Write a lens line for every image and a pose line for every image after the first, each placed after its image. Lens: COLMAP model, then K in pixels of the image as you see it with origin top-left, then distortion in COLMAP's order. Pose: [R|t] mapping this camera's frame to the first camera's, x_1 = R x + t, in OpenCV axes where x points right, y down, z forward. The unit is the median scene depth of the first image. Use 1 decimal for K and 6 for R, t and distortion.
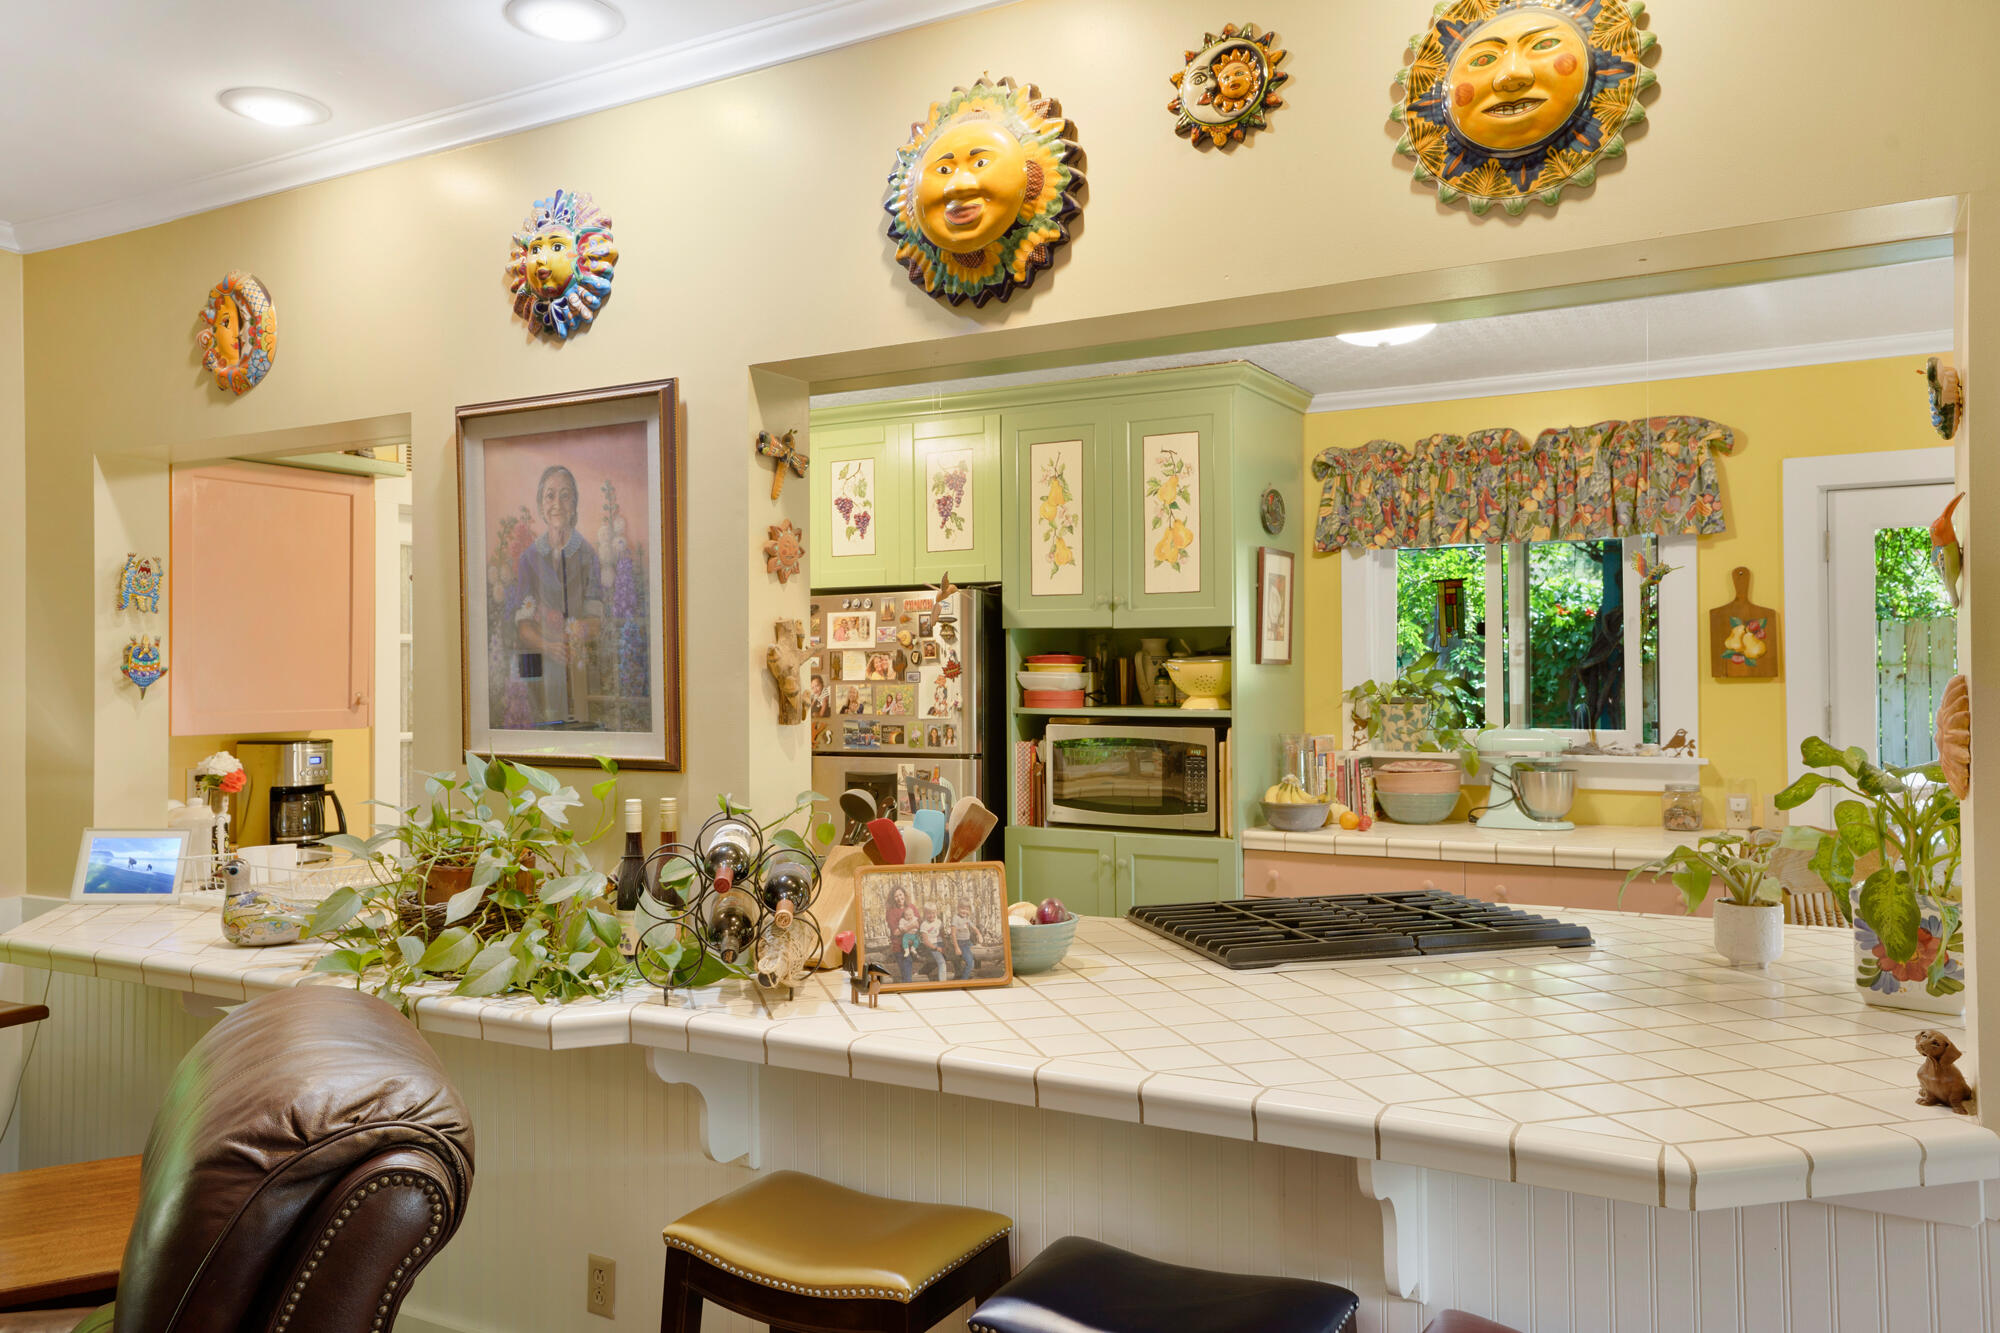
lens RADIAL K [[1457.9, 0, 999.6], [0, 1457.9, 653.0], [0, 0, 1]] dist [-0.000829, 0.003999]
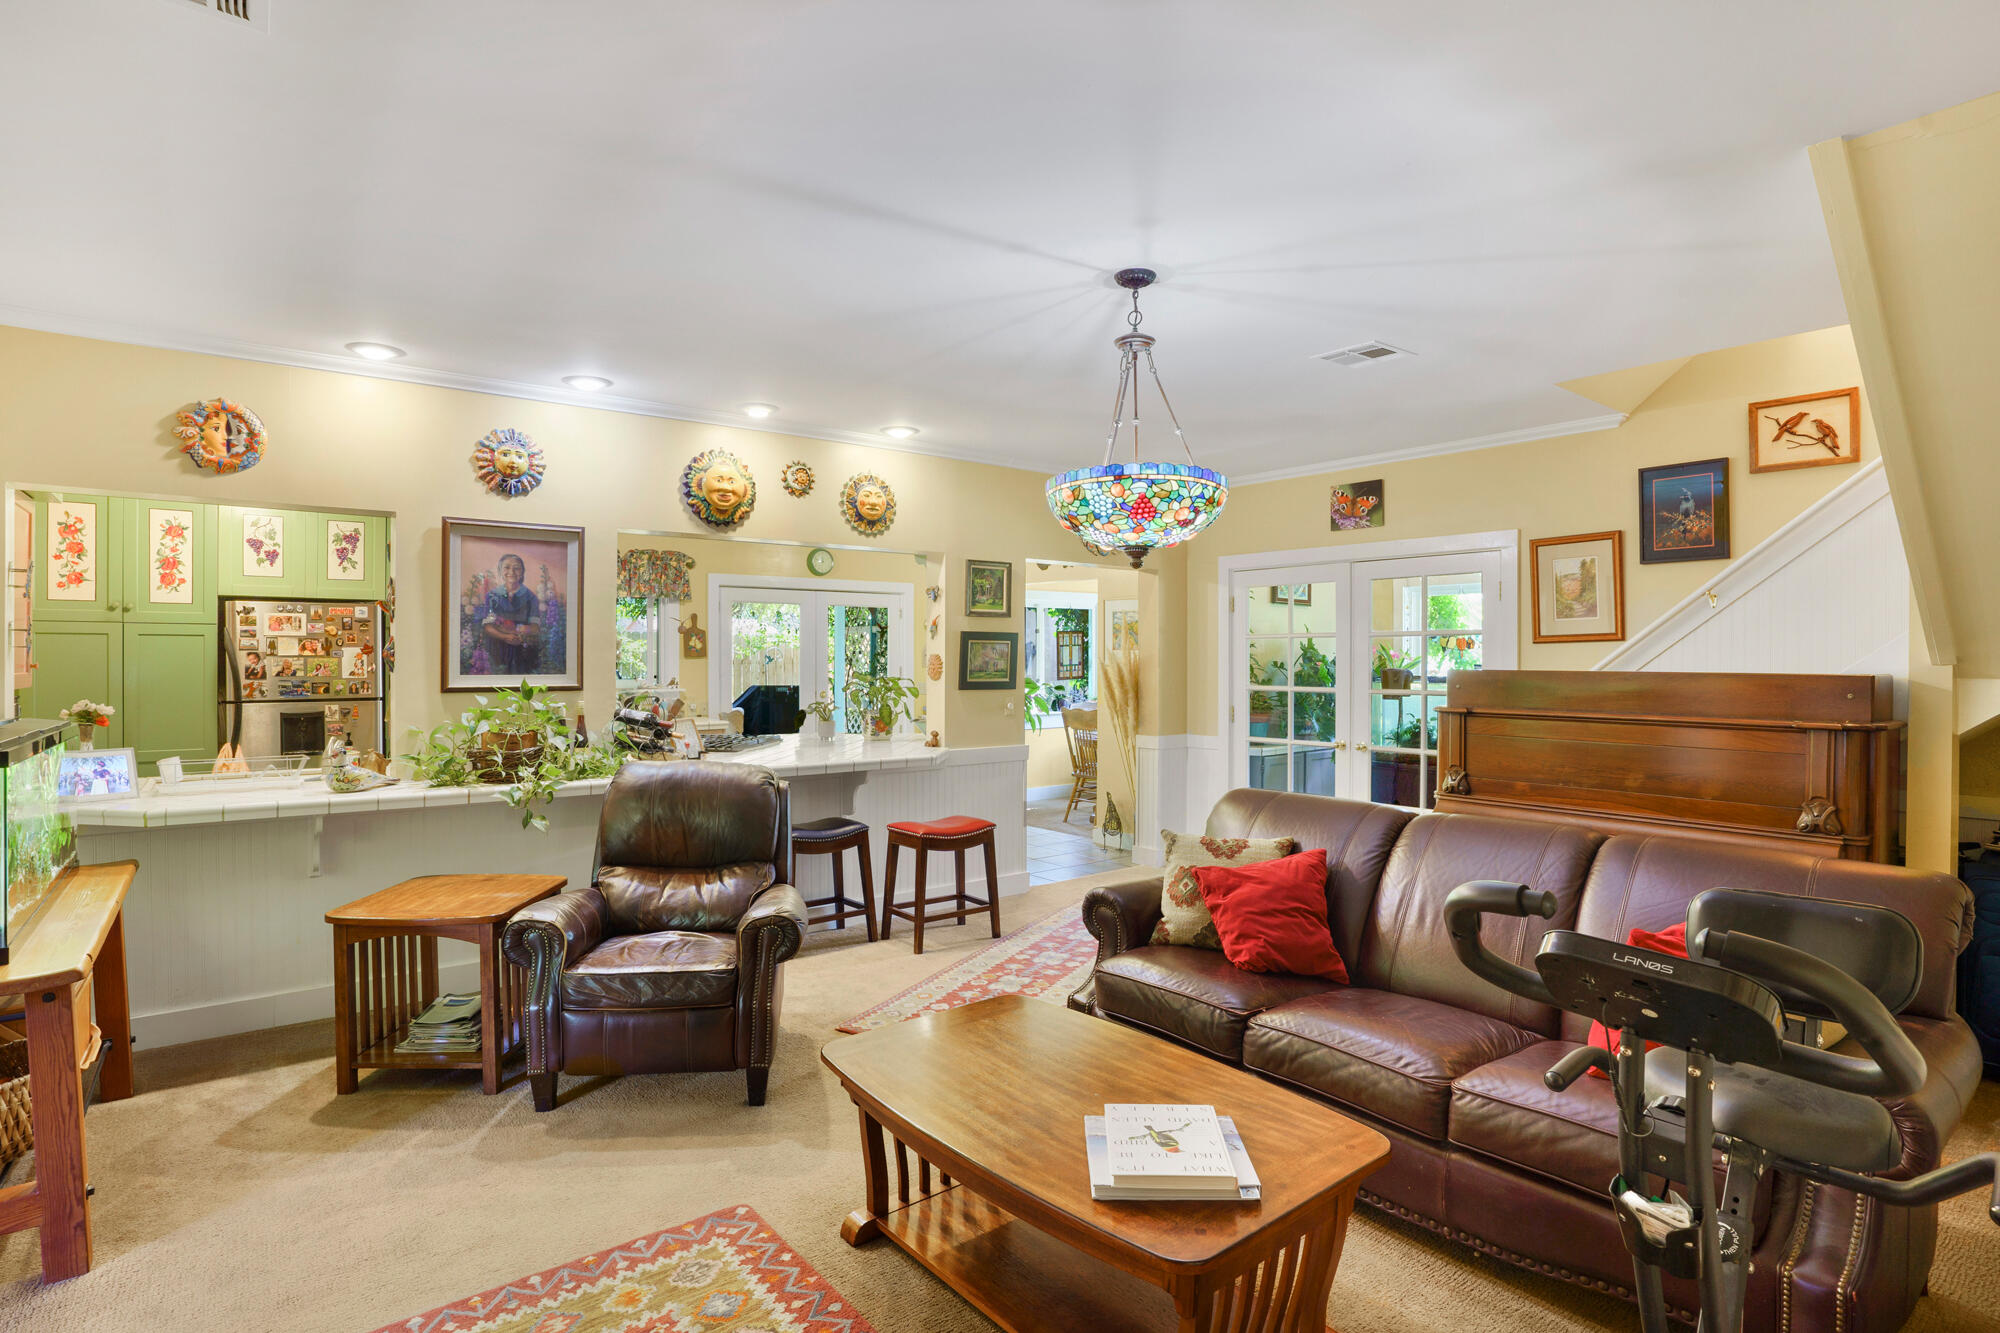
lens RADIAL K [[997.6, 0, 994.8], [0, 997.6, 664.0], [0, 0, 1]] dist [-0.025733, -0.000207]
pose [[0.388527, -0.000049, 0.921437, -1.355336], [-0.014992, 0.999867, 0.006375, 0.015820], [-0.921315, -0.016291, 0.388475, -0.247388]]
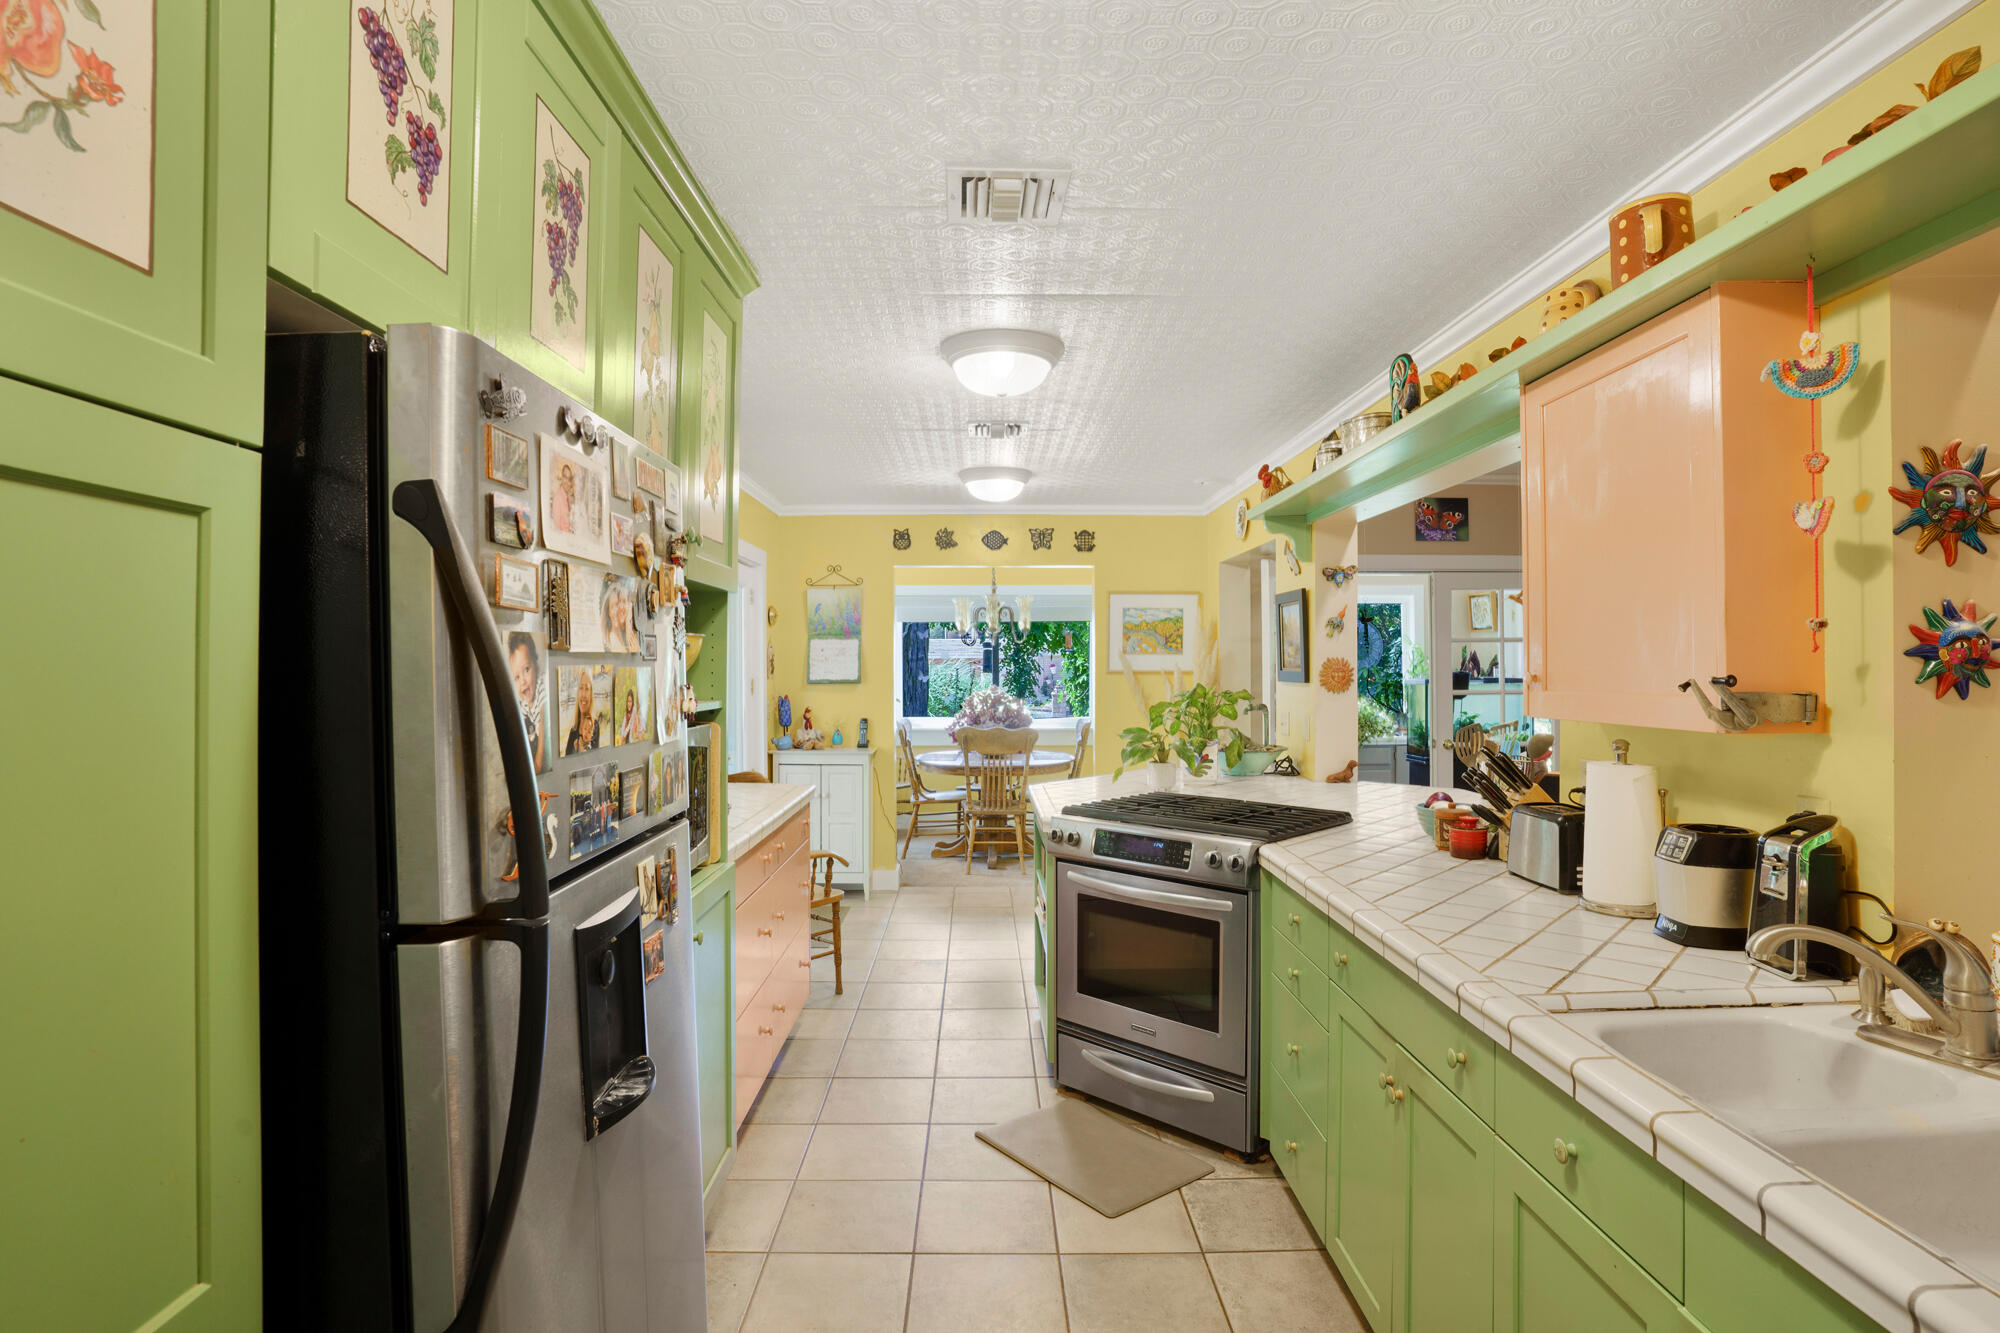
lens RADIAL K [[997.6, 0, 1001.0], [0, 997.6, 664.3], [0, 0, 1]] dist [-0.025733, -0.000207]
pose [[-0.495189, 0.011561, 0.868708, -0.604609], [-0.004211, 0.999868, -0.015707, 0.047649], [-0.868775, -0.011436, -0.495075, 1.745524]]
